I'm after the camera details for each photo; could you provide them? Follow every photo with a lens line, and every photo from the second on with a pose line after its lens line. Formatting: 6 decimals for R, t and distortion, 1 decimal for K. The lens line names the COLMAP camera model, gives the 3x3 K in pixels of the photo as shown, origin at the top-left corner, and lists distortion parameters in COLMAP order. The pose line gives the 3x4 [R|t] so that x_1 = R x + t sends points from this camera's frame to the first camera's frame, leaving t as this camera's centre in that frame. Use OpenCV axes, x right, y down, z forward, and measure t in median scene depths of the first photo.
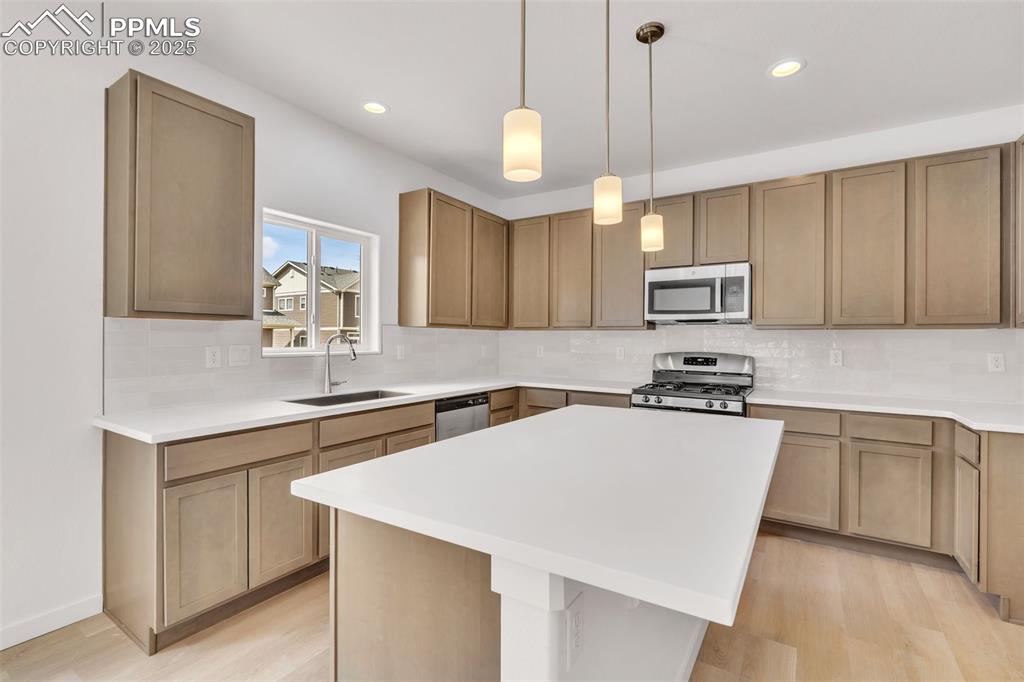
lens RADIAL K [[454.6, 0, 514.2], [0, 454.6, 342.6], [0, 0, 1]] dist [-0.003205, 0.000144]
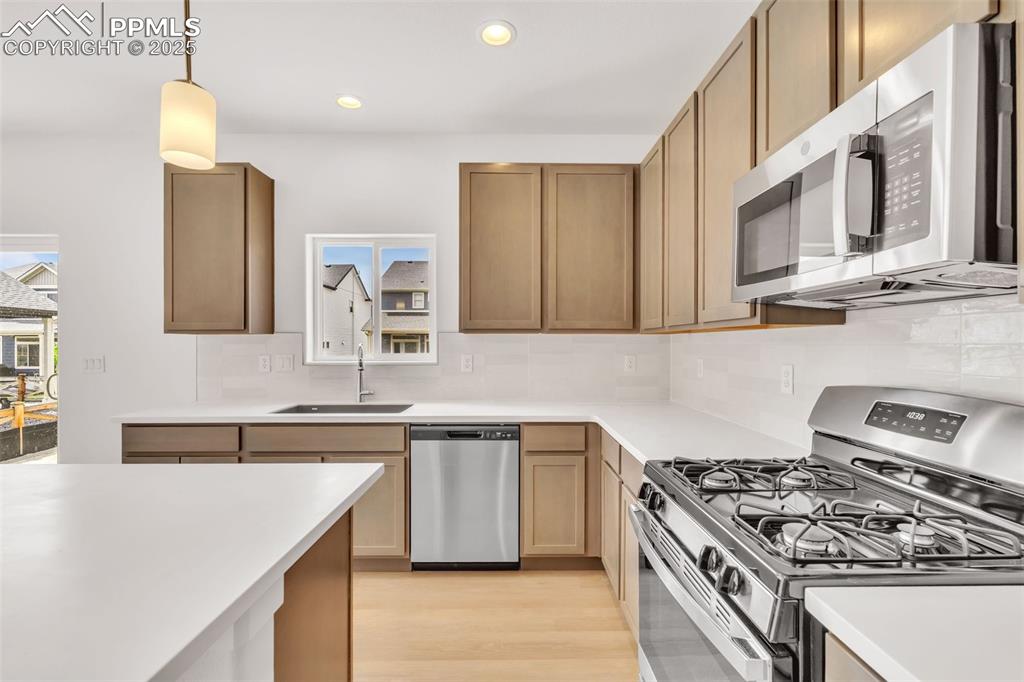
lens RADIAL K [[454.0, 0, 514.7], [0, 454.0, 350.9], [0, 0, 1]] dist [-0.001963, -0.000221]
pose [[0.551339, 0.005396, -0.834264, 0.544538], [-0.001921, 0.999985, 0.005199, -0.007890], [0.834279, -0.001264, 0.551341, 0.632300]]
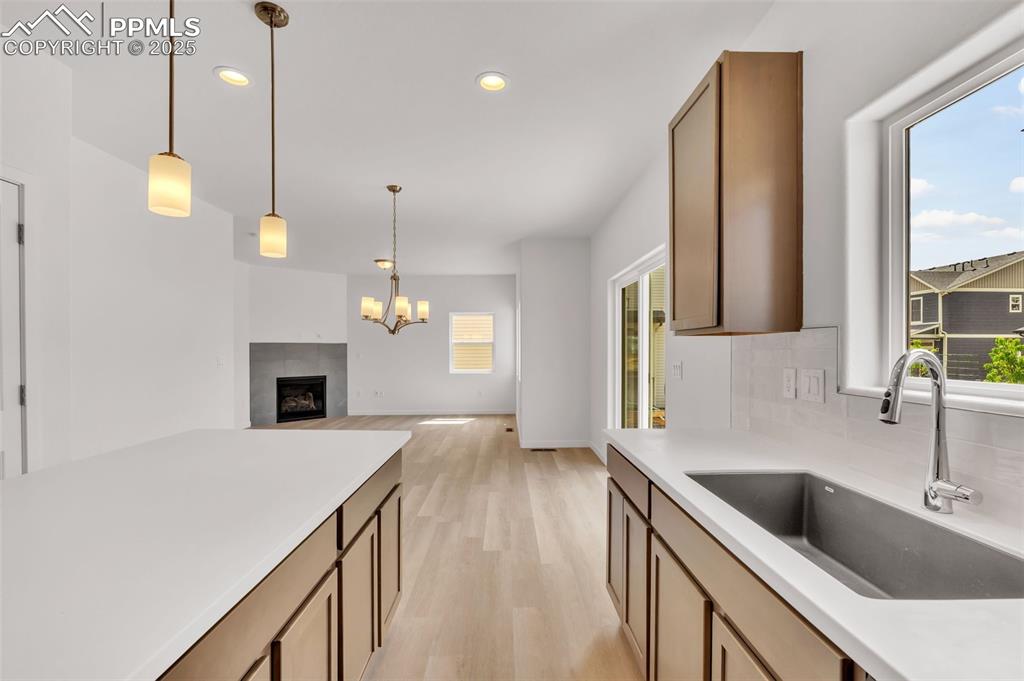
lens RADIAL K [[454.0, 0, 514.7], [0, 454.0, 350.4], [0, 0, 1]] dist [-0.001963, -0.000221]
pose [[-0.830200, -0.004453, -0.557448, 0.071016], [-0.009629, 0.999933, 0.006352, -0.014749], [0.557382, 0.010641, -0.830188, 0.968275]]
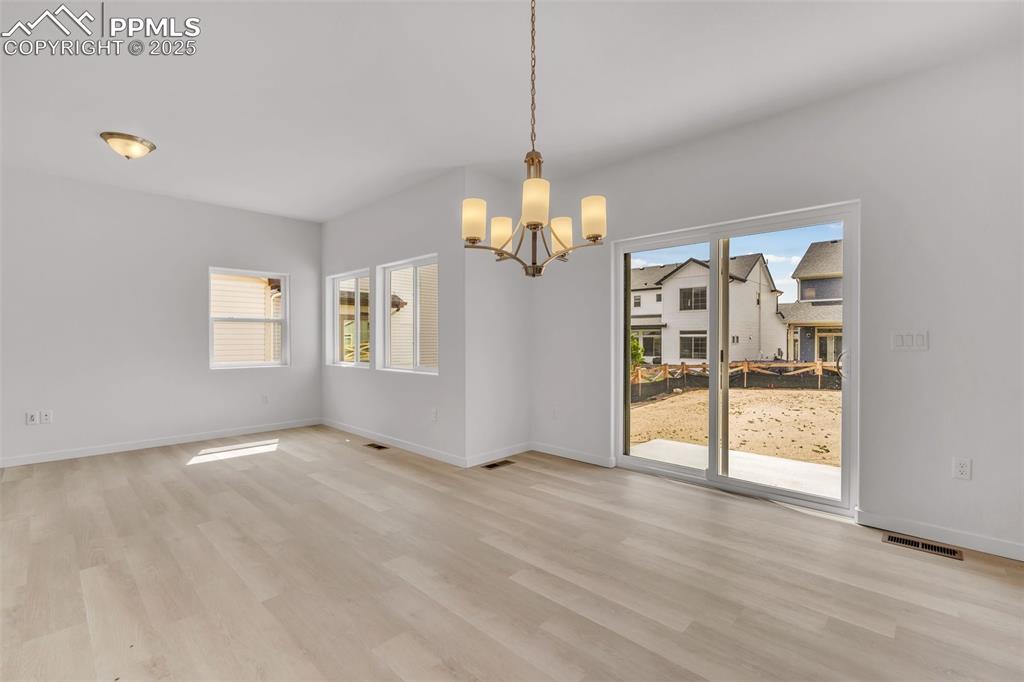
lens RADIAL K [[448.4, 0, 511.9], [0, 448.4, 343.3], [0, 0, 1]] dist [-0.002640, -0.000702]
pose [[-0.189583, -0.001048, -0.981864, 0.222864], [-0.010060, 0.999949, 0.000875, 0.035744], [0.981813, 0.010044, -0.189584, -0.092840]]
